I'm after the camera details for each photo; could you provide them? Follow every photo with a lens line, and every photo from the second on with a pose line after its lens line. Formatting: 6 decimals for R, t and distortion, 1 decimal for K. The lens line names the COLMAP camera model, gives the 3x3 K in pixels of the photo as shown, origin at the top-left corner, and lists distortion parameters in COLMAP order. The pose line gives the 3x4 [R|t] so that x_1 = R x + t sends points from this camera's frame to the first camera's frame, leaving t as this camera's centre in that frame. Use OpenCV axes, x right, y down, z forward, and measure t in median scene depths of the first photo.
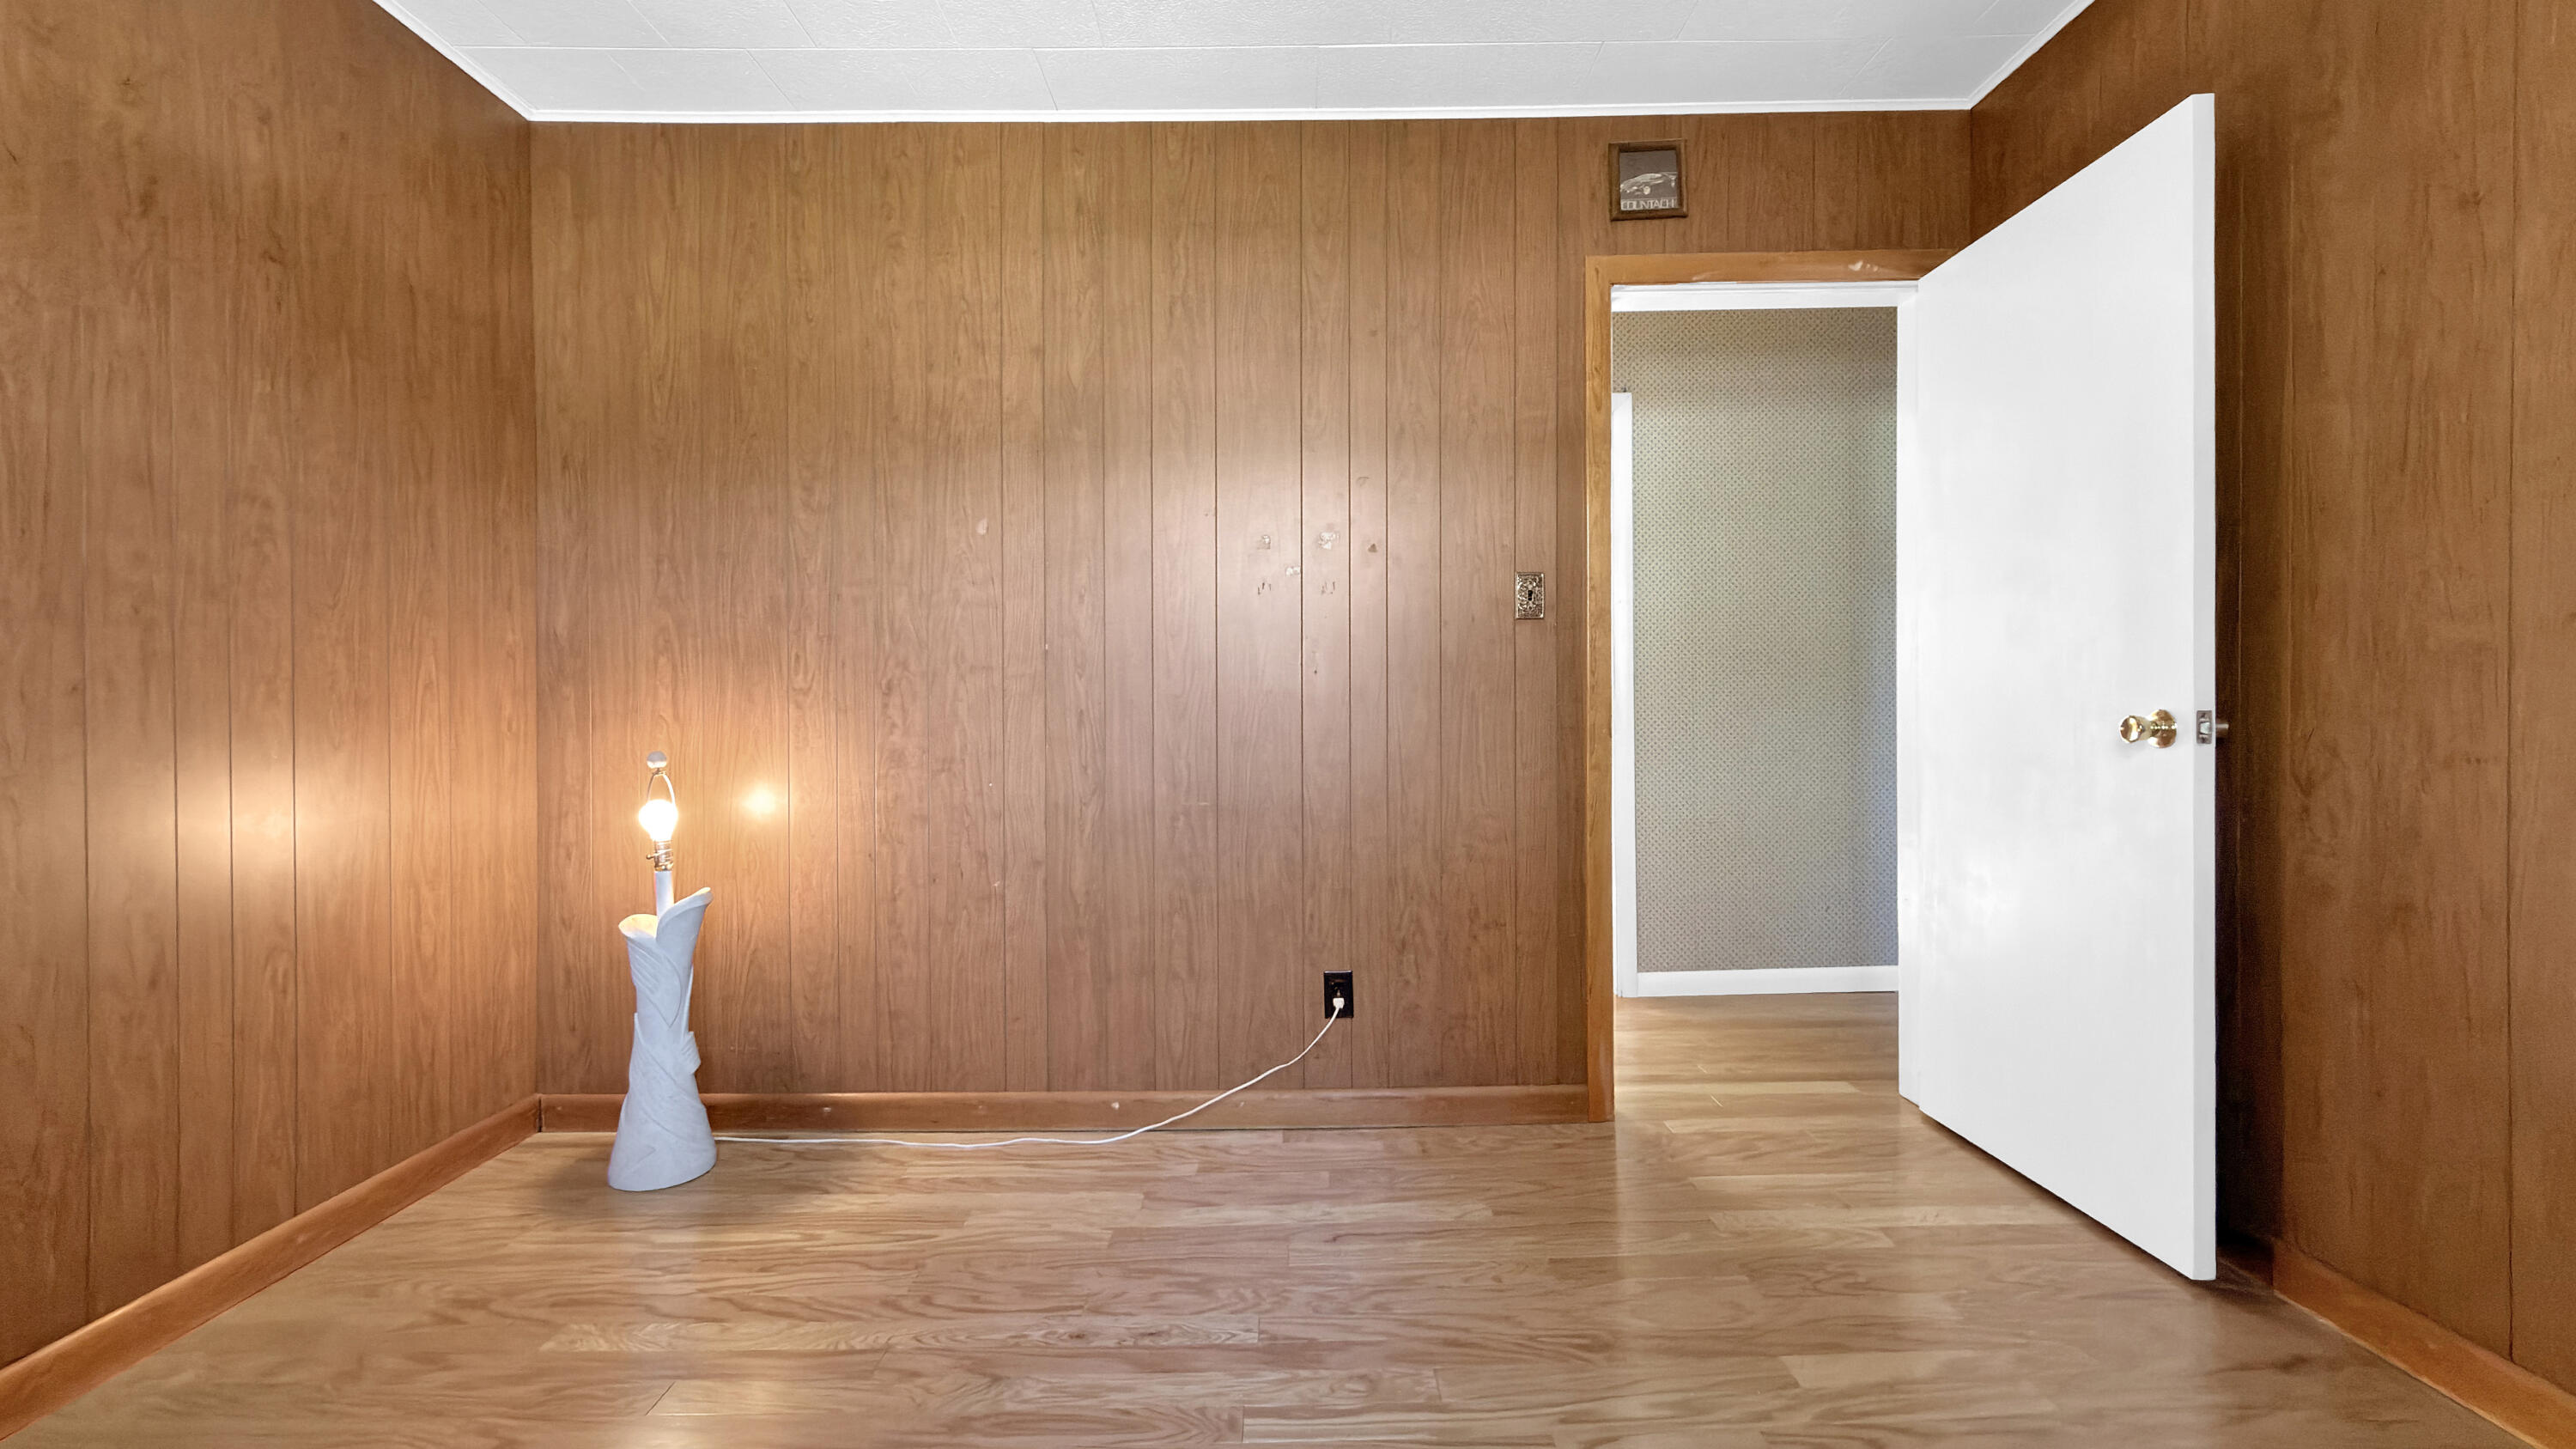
lens RADIAL K [[1054.4, 0, 1288.0], [0, 1054.4, 724.5], [0, 0, 1]] dist [0.000591, -0.000304]
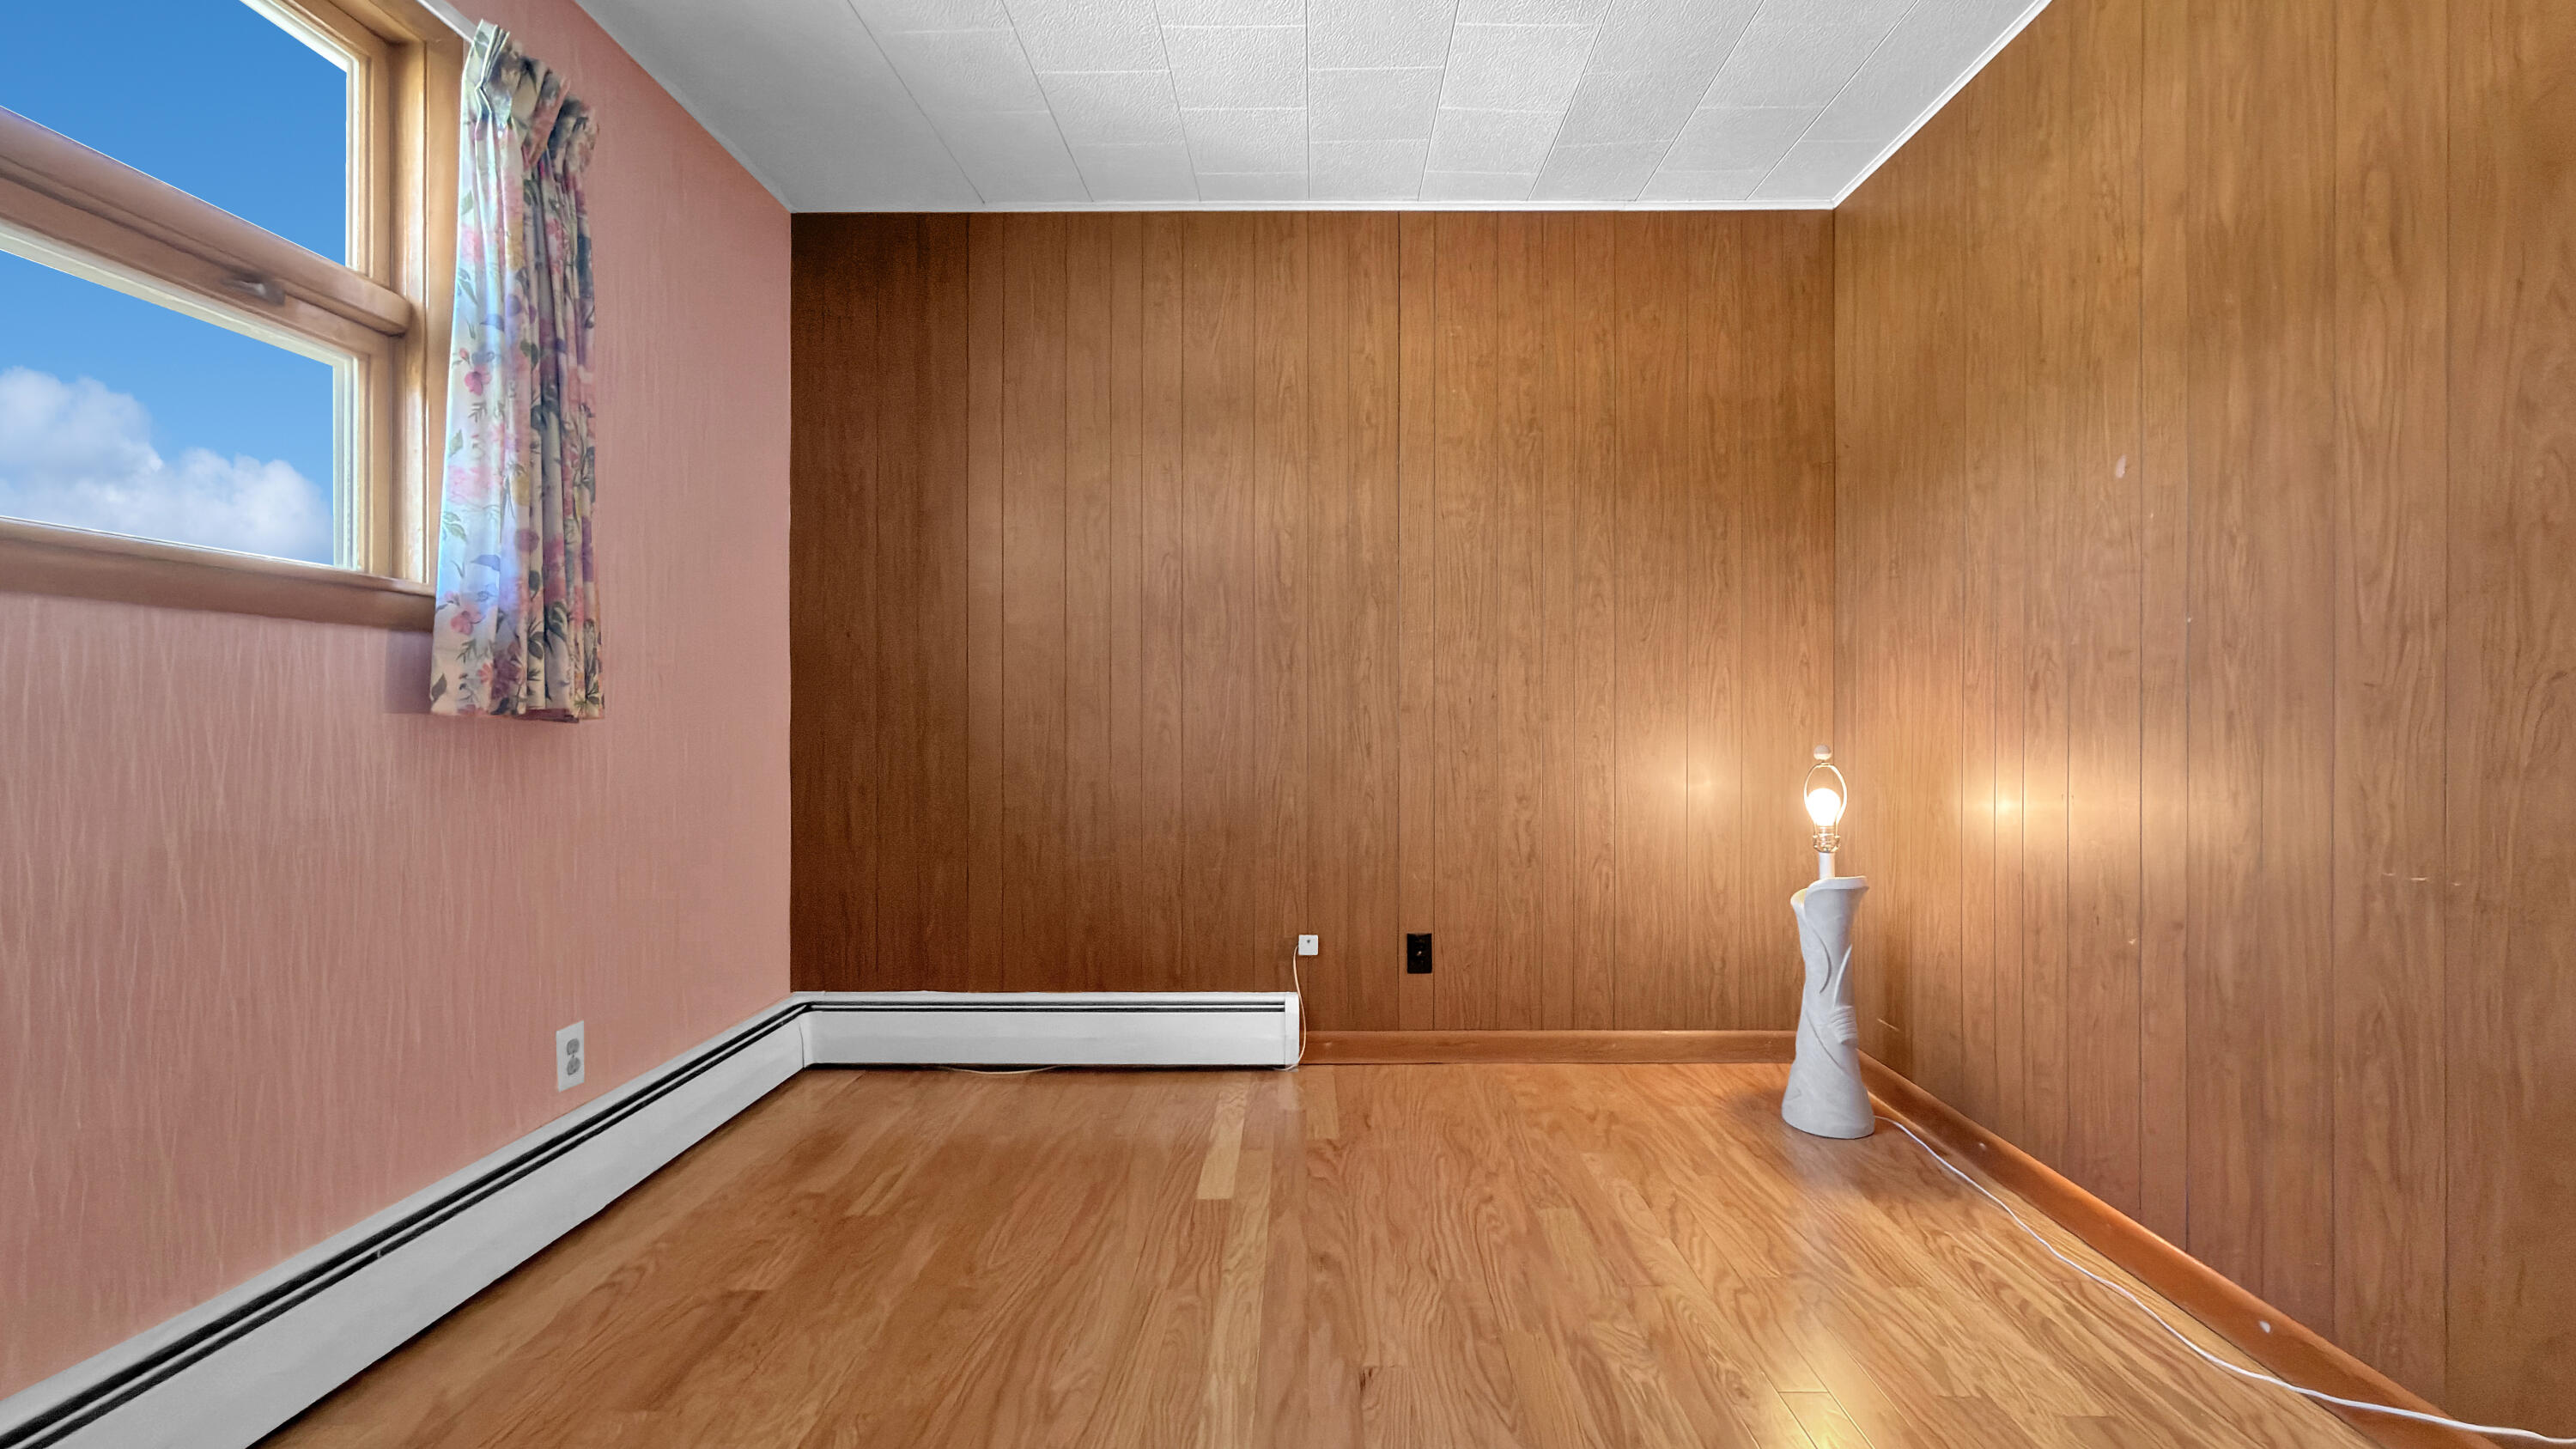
lens RADIAL K [[1054.4, 0, 1288.0], [0, 1054.4, 724.5], [0, 0, 1]] dist [0.000591, -0.000304]
pose [[-0.022655, 0.019345, -0.999556, 0.492990], [-0.009957, 0.999759, 0.019574, -0.011334], [0.999694, 0.010396, -0.022457, 0.425830]]
